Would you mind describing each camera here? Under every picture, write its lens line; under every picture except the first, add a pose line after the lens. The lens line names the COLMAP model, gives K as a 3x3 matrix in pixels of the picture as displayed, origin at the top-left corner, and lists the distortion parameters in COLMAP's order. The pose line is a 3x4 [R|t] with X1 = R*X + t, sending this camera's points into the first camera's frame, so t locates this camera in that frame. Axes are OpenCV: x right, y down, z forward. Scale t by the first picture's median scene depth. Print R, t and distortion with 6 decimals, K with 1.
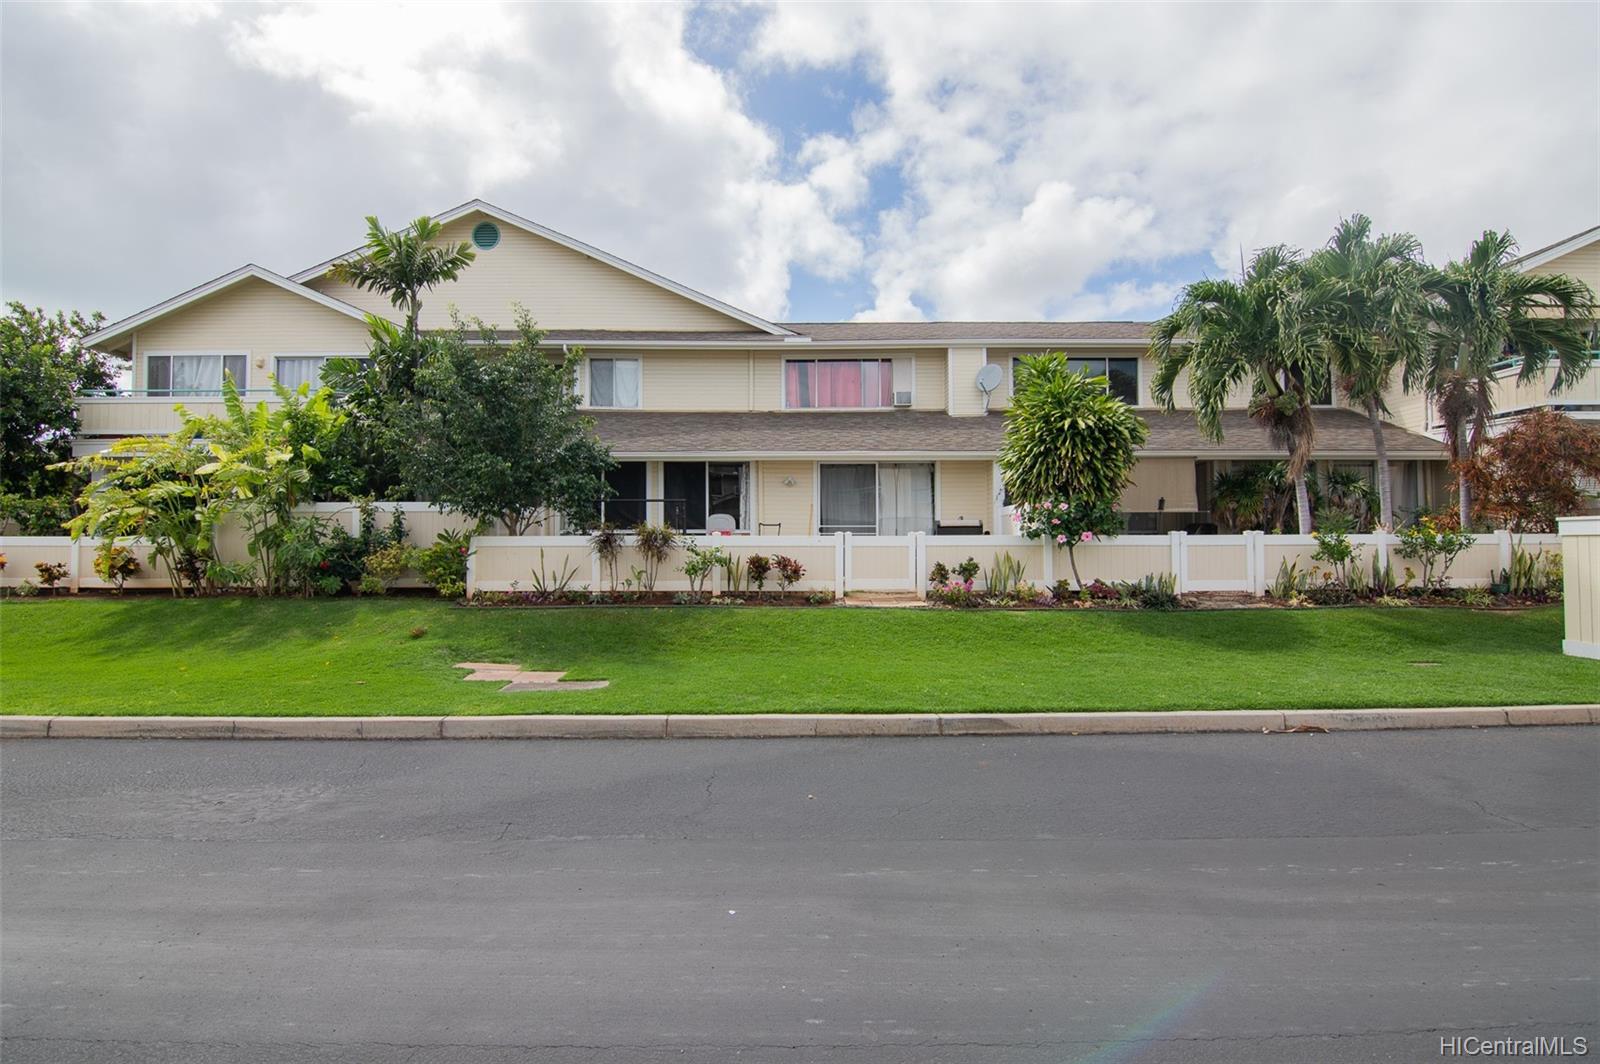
lens RADIAL K [[792.0, 0, 807.3], [0, 792.0, 530.9], [0, 0, 1]] dist [-0.011256, -0.008922]
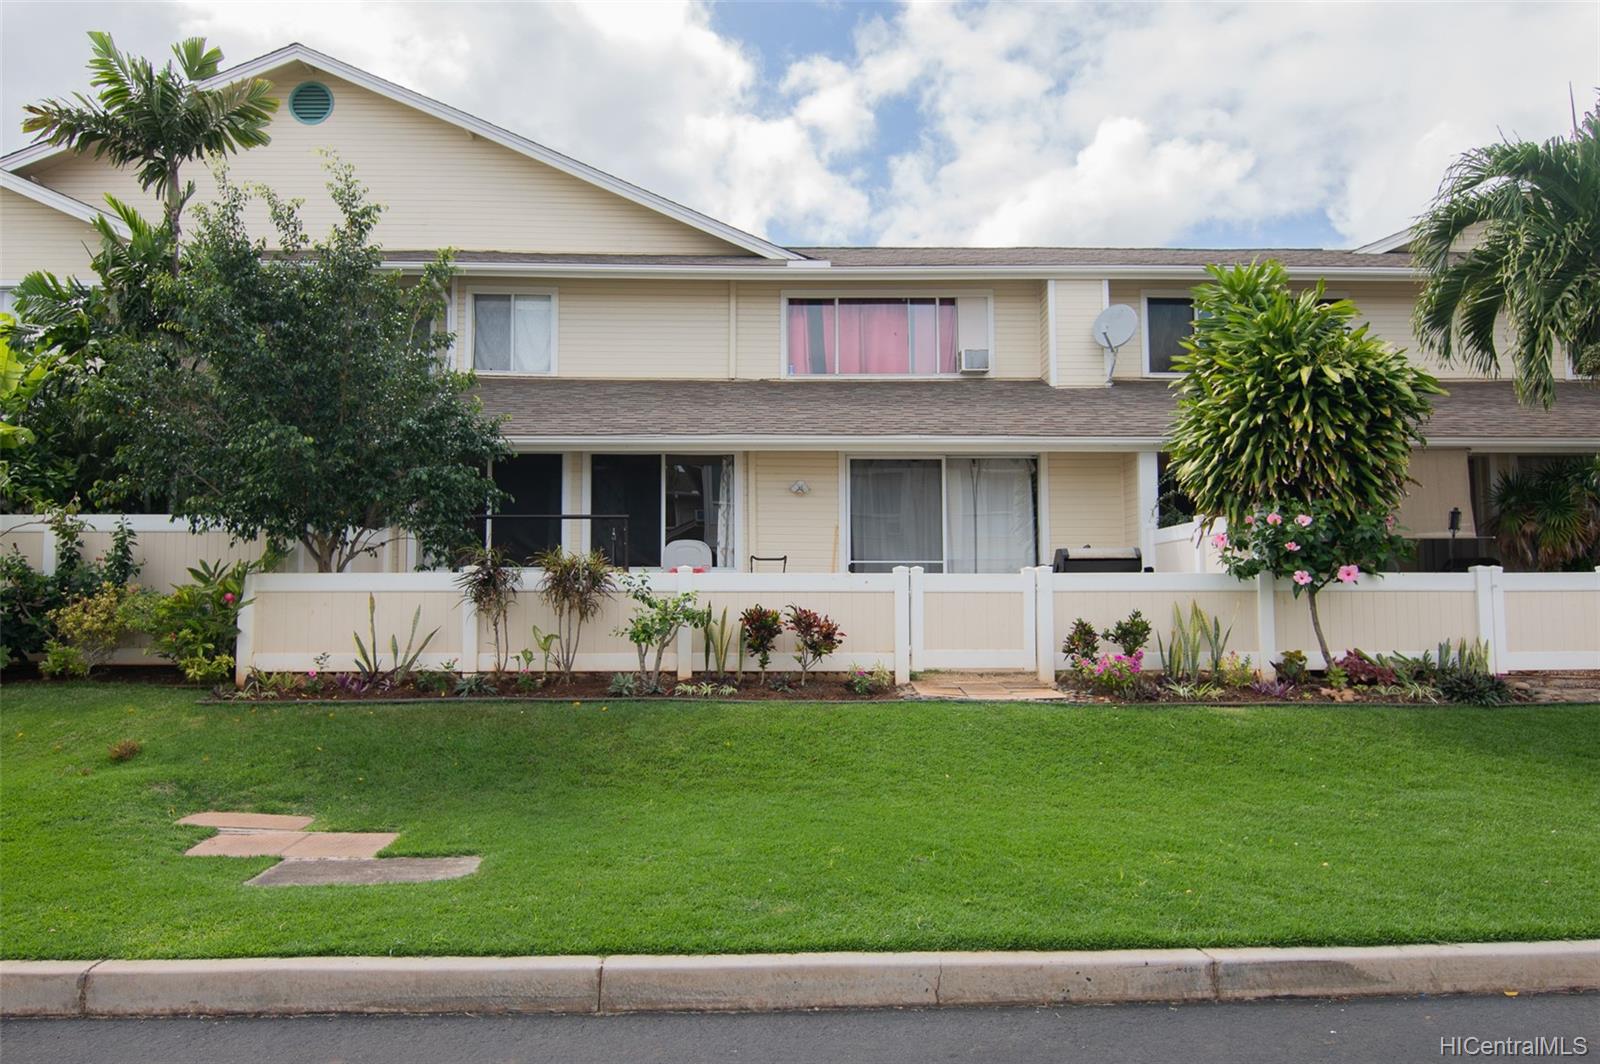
lens RADIAL K [[1081.4, 0, 798.9], [0, 1081.4, 540.2], [0, 0, 1]] dist [-0.019529, -0.002626]
pose [[0.999915, 0.001090, 0.012973, -0.043905], [-0.000555, 0.999152, -0.041166, 0.014476], [-0.013007, 0.041156, 0.999068, 0.229922]]
